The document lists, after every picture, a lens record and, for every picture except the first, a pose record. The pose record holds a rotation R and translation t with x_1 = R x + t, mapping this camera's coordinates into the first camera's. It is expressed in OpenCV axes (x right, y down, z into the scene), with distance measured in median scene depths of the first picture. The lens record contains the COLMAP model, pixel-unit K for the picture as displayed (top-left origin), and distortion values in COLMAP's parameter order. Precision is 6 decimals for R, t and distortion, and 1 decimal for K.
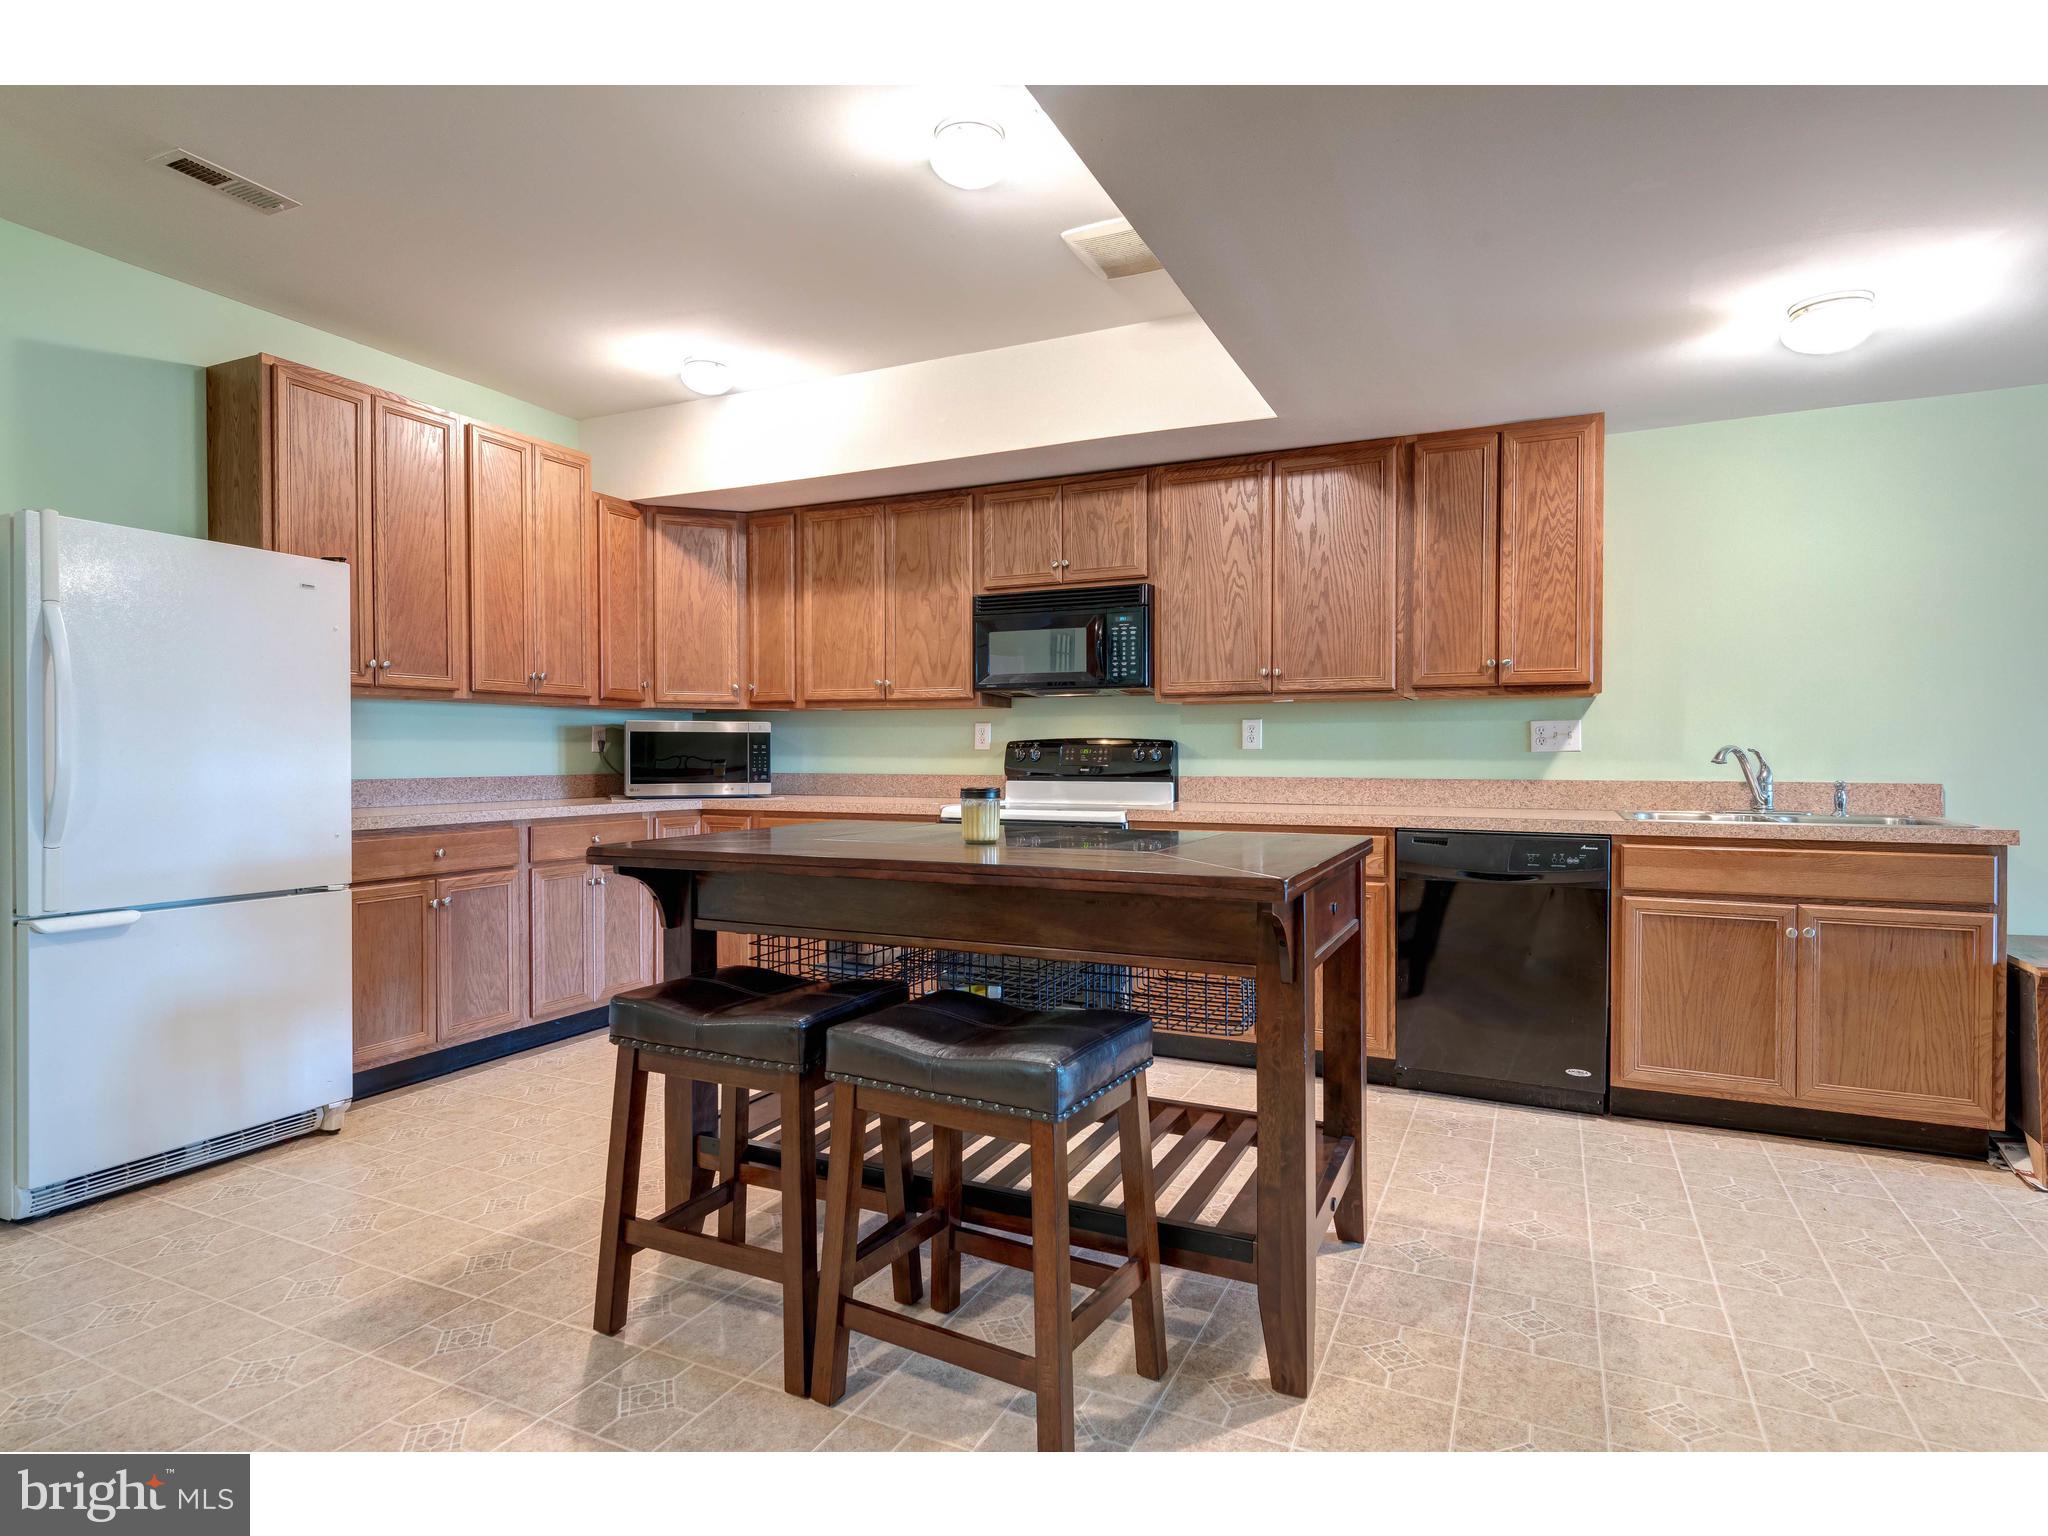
lens RADIAL K [[1076.6, 0, 1023.8], [0, 1076.6, 765.0], [0, 0, 1]] dist [0.002872, -0.002022]
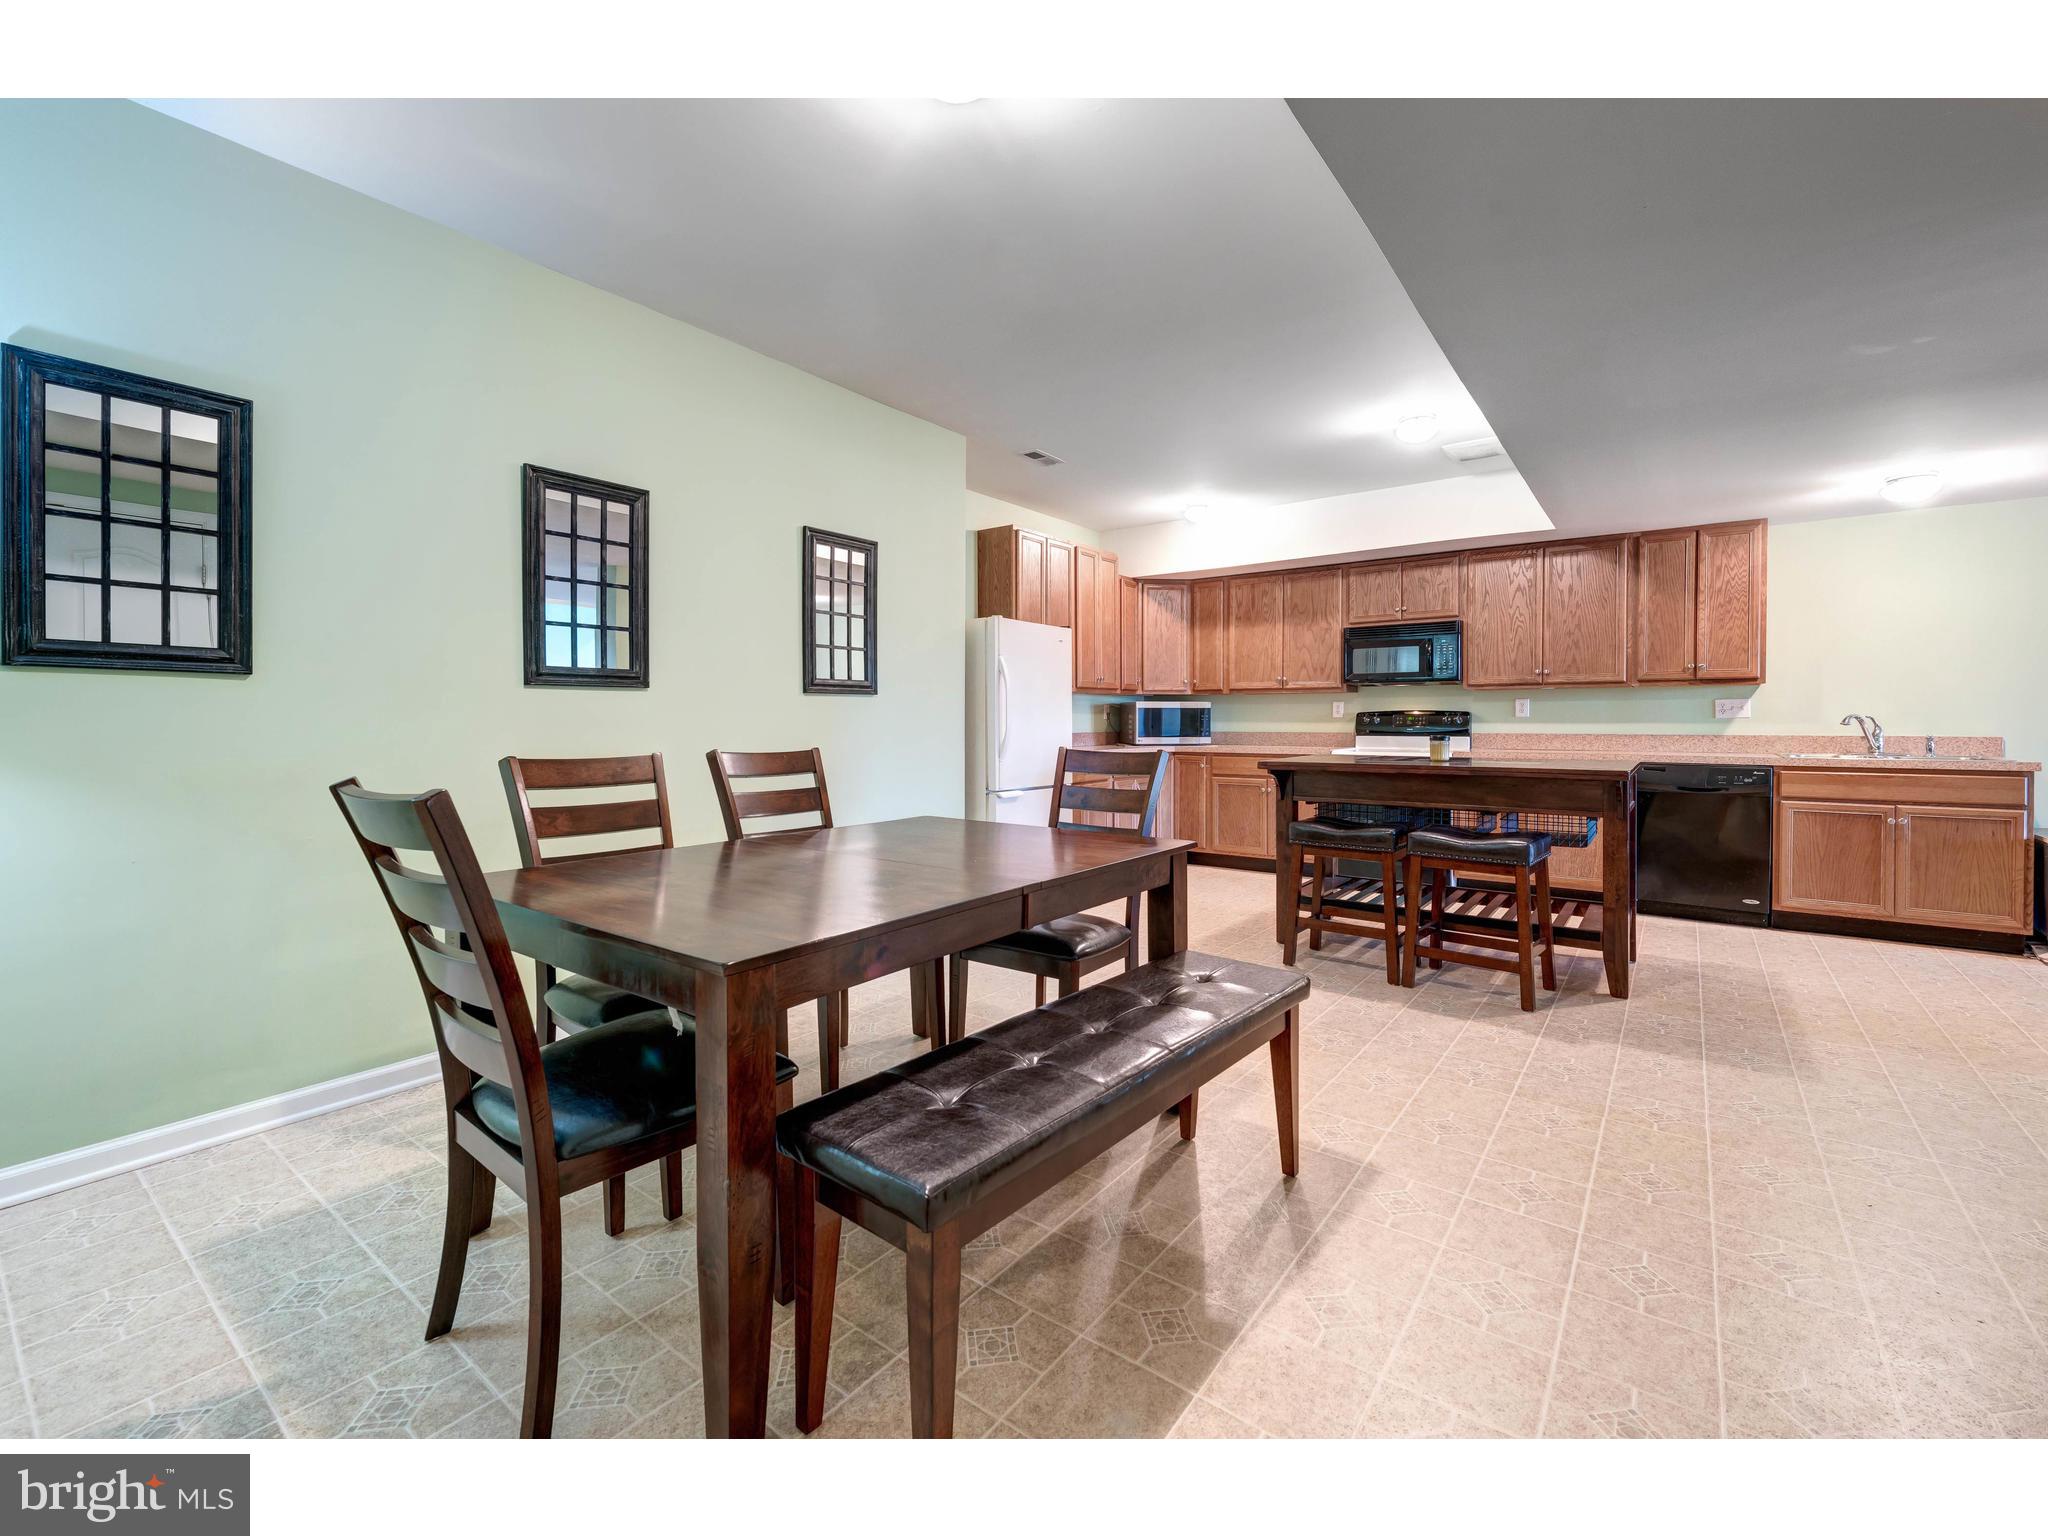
lens RADIAL K [[873.6, 0, 1021.5], [0, 873.6, 731.5], [0, 0, 1]] dist [-0.003409, 0.000041]
pose [[0.980178, 0.000213, -0.198121, -0.309506], [0.000279, 0.999997, 0.002458, 0.004798], [0.198121, -0.002464, 0.980175, -0.525066]]
